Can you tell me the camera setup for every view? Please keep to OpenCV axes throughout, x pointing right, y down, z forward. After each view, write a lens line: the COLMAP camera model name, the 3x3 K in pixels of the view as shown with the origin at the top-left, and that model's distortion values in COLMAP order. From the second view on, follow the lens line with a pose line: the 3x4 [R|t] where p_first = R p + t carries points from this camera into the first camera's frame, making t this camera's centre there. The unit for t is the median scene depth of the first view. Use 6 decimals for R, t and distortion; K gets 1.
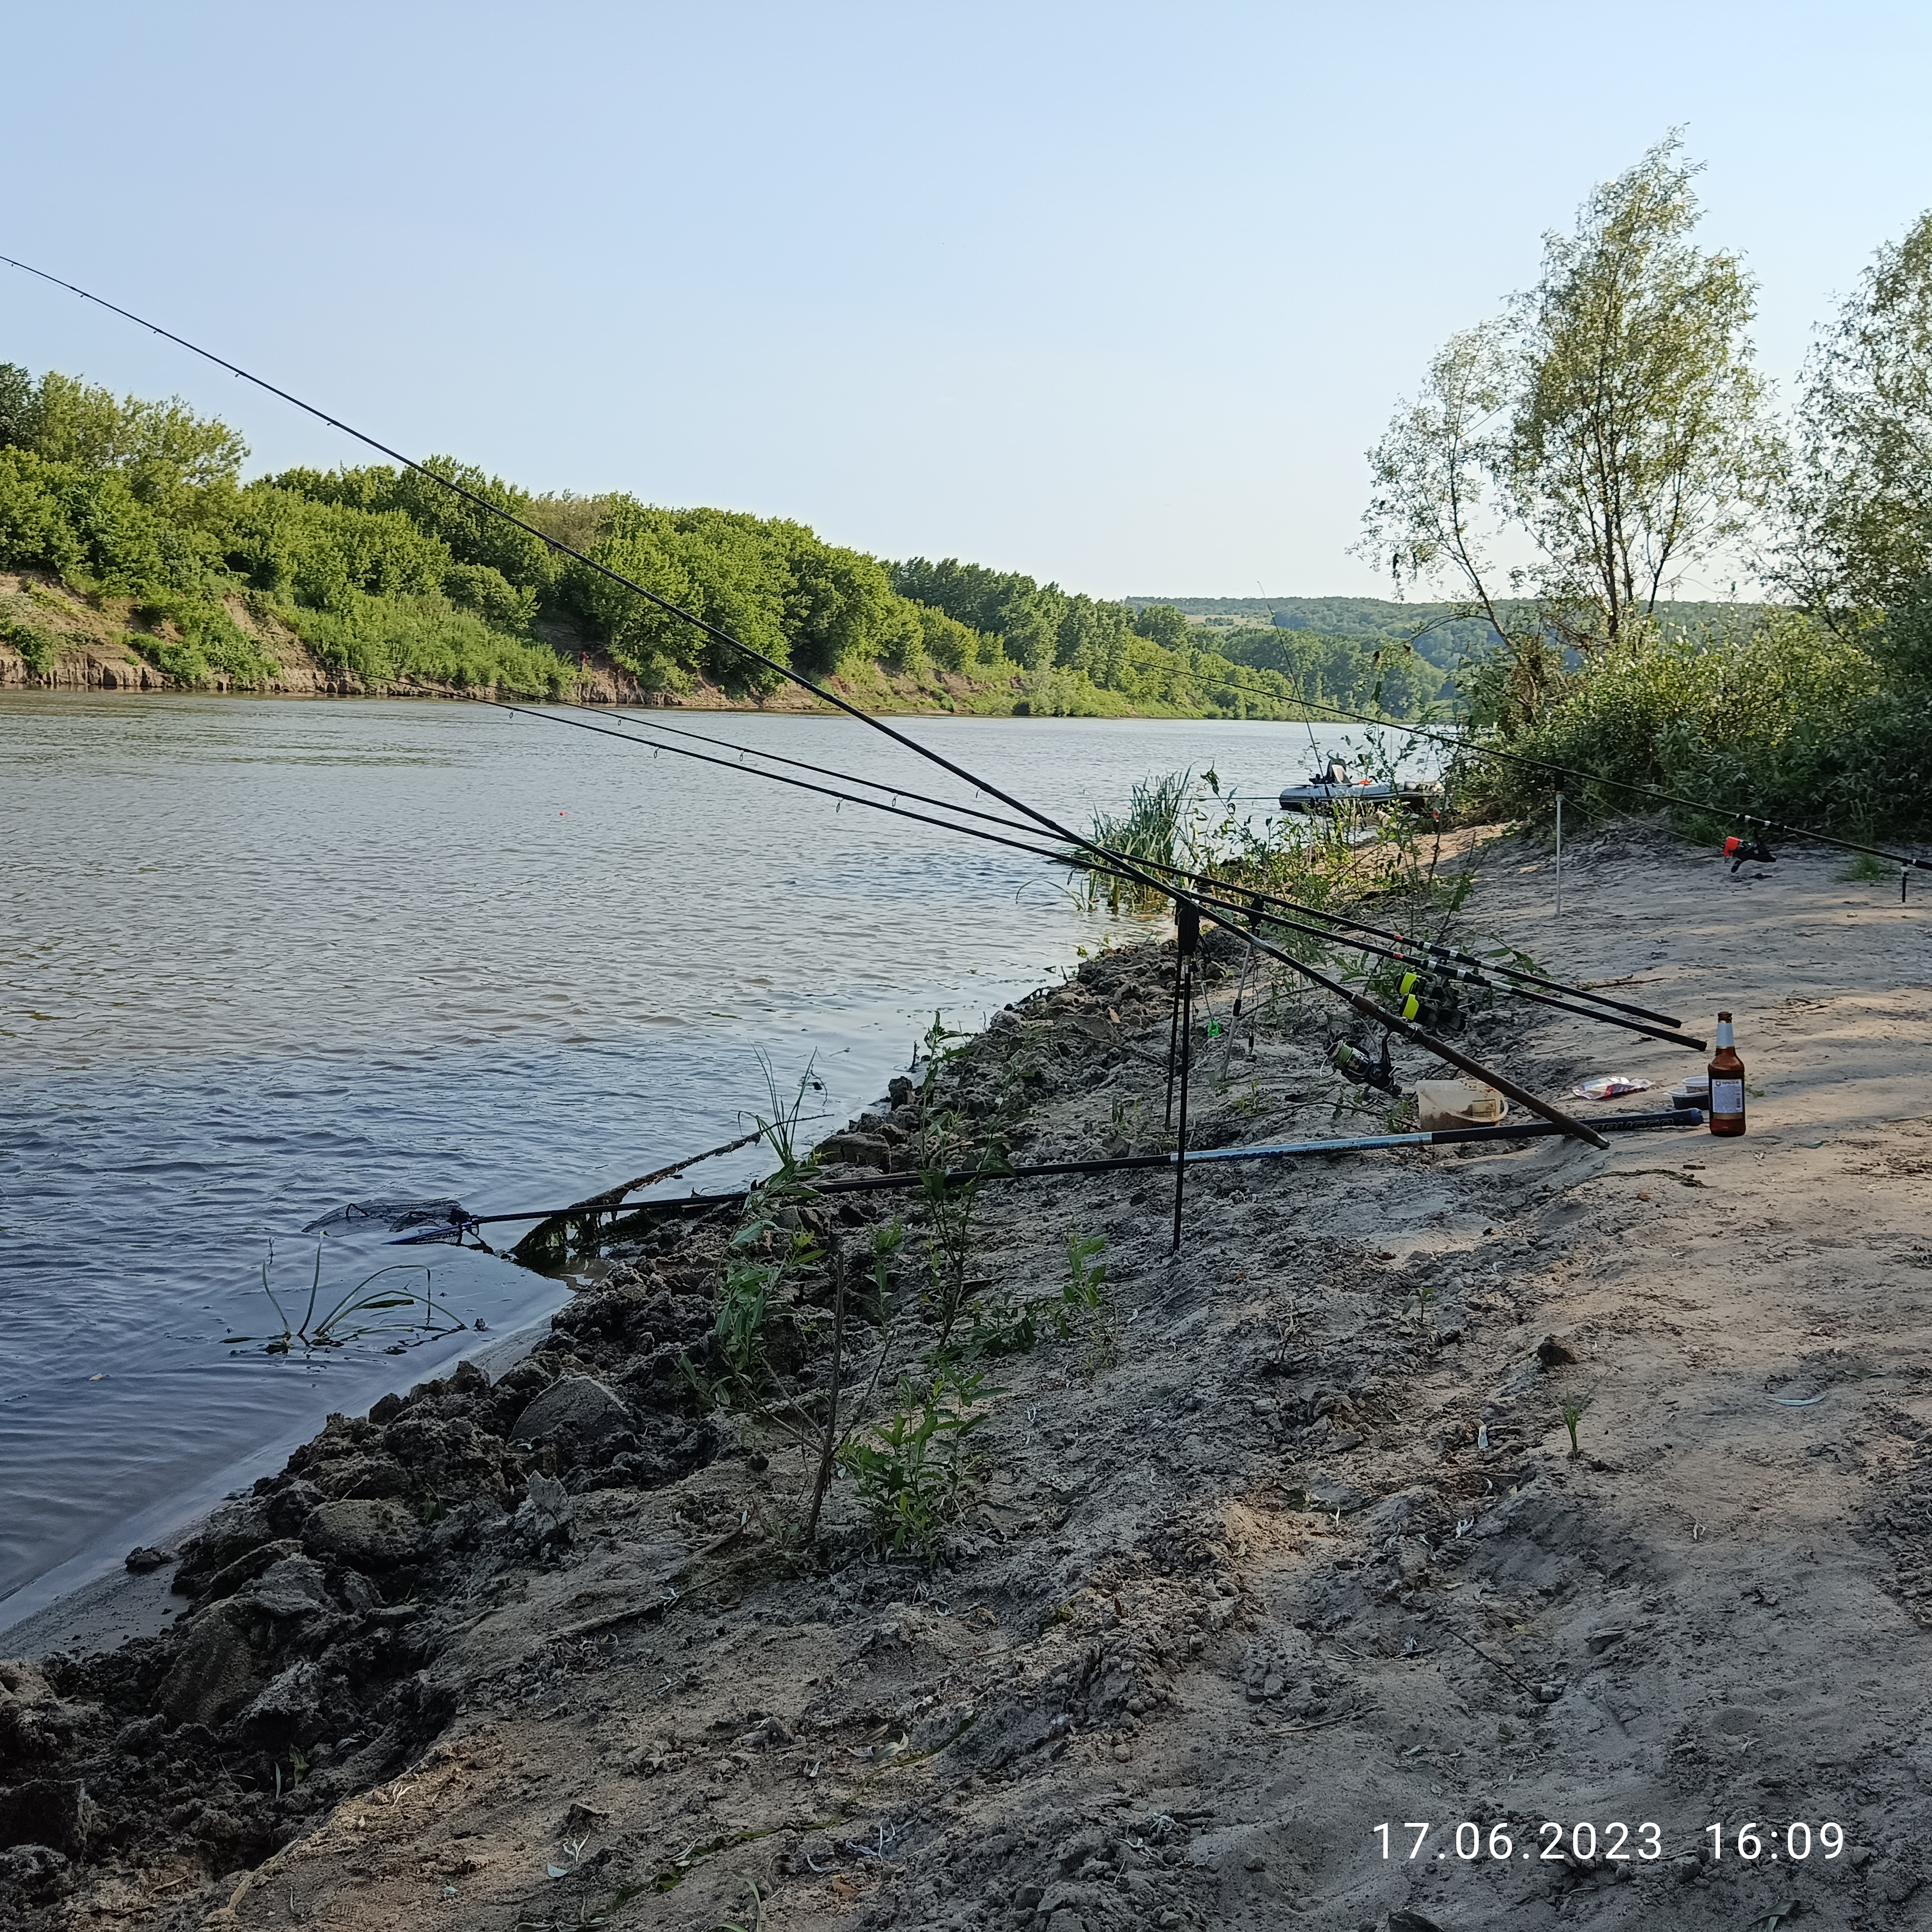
lens RADIAL K [[6234.6, 0, 966.0], [0, 6234.6, 966.0], [0, 0, 1]] dist [0.817258, -12.100039]
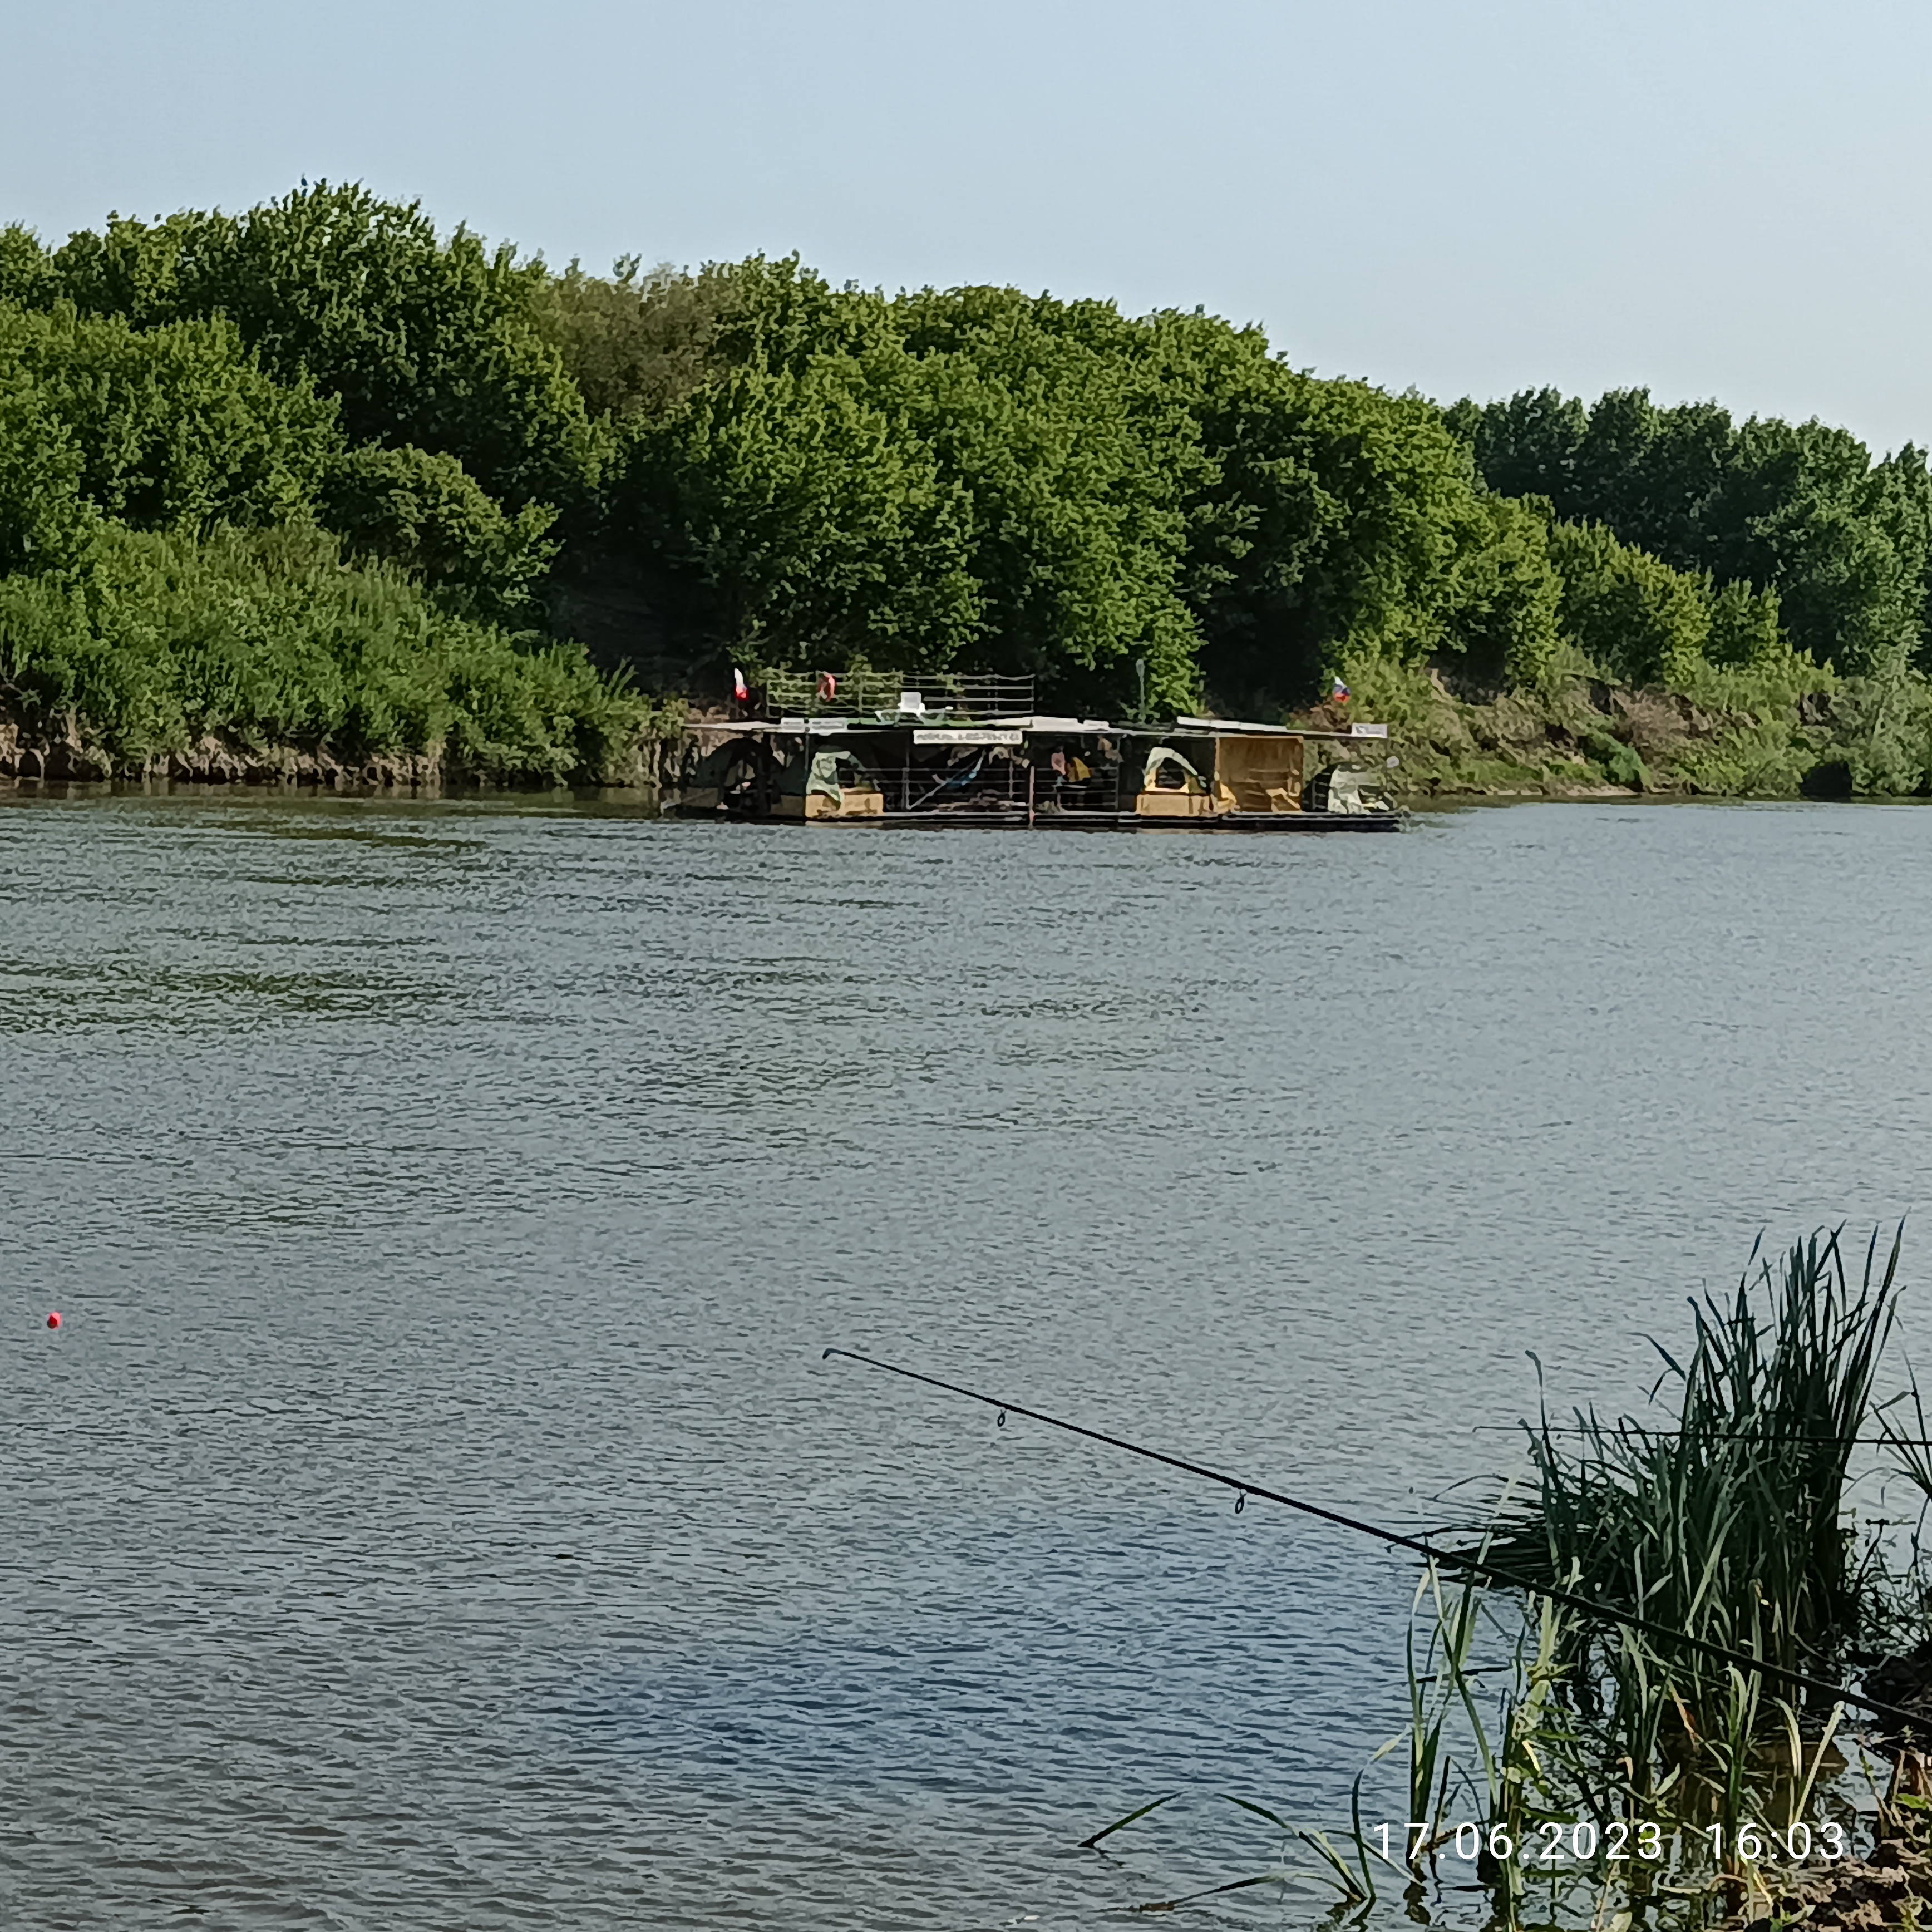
lens RADIAL K [[6023.1, 0, 966.4], [0, 6023.1, 816.3], [0, 0, 1]] dist [2.892022, -64.051826]
pose [[0.968955, -0.018611, -0.246536, 0.051616], [0.009861, 0.999278, -0.036680, -0.025858], [0.247040, 0.033110, 0.968439, 0.629082]]
